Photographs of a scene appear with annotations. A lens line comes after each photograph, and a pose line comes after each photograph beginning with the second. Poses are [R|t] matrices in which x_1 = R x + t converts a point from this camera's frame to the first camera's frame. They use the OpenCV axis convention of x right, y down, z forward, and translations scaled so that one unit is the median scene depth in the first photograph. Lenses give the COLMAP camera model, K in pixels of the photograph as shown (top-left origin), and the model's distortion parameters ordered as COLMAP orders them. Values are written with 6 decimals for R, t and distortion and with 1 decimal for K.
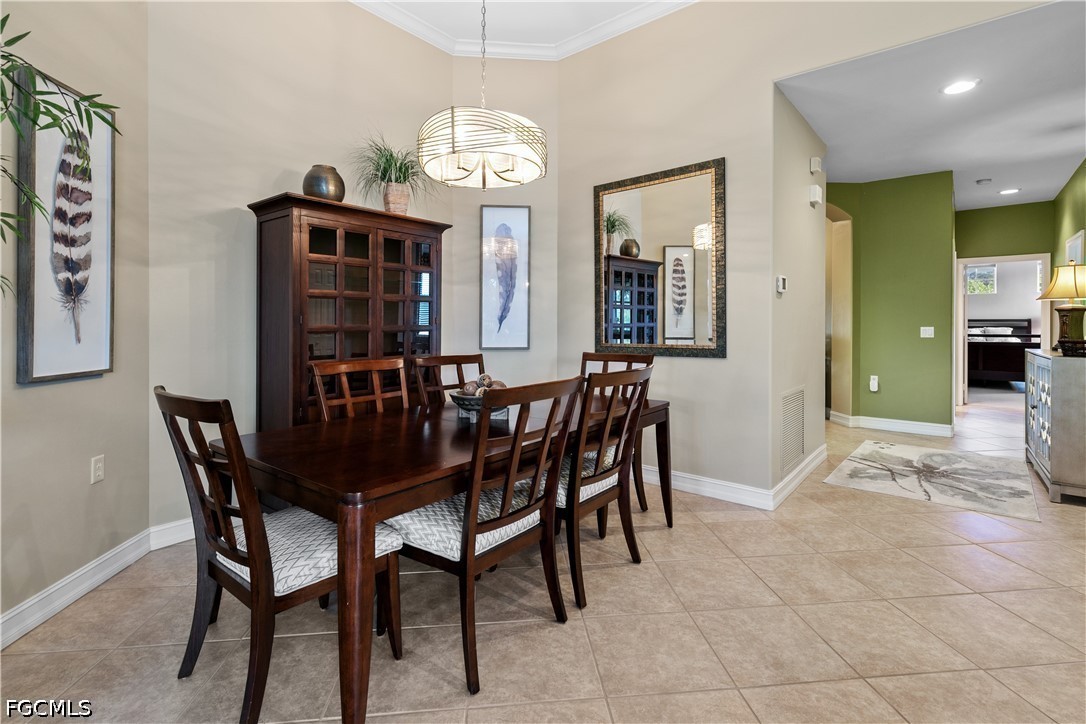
lens RADIAL K [[513.8, 0, 544.2], [0, 513.8, 321.7], [0, 0, 1]] dist [0.002788, 0.000186]
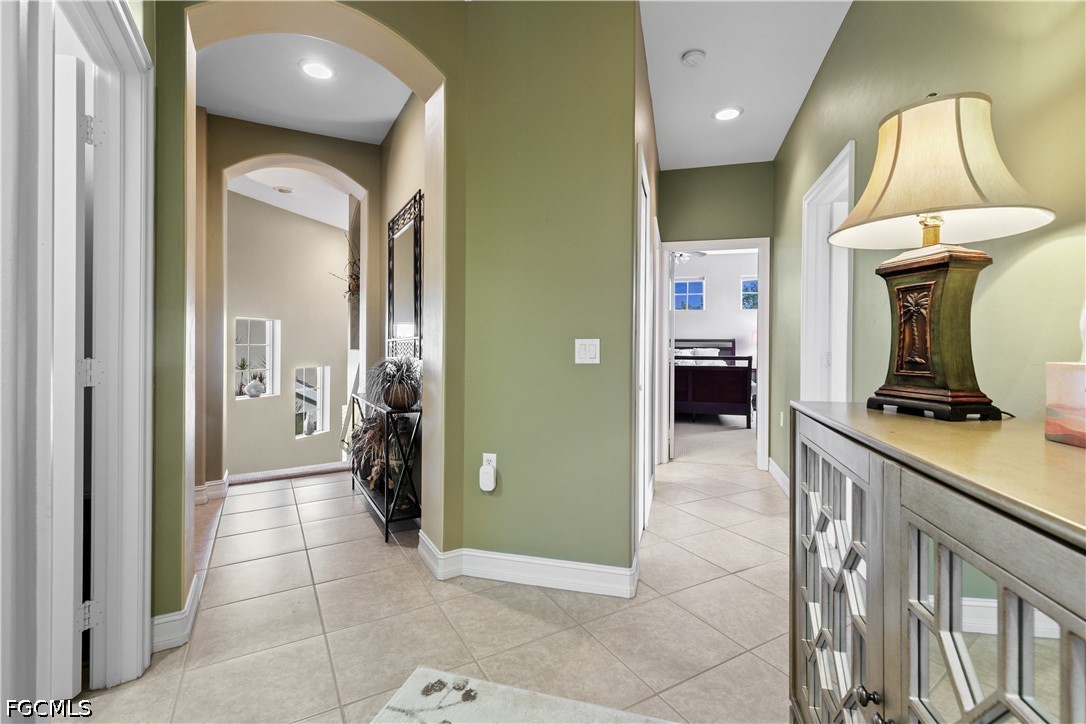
lens RADIAL K [[495.0, 0, 546.4], [0, 495.0, 340.3], [0, 0, 1]] dist [0.003344, 0.000001]
pose [[0.914650, 0.009558, 0.404133, 0.446037], [-0.005247, 0.999917, -0.011773, 0.012947], [-0.404212, 0.008648, 0.914625, 0.518814]]
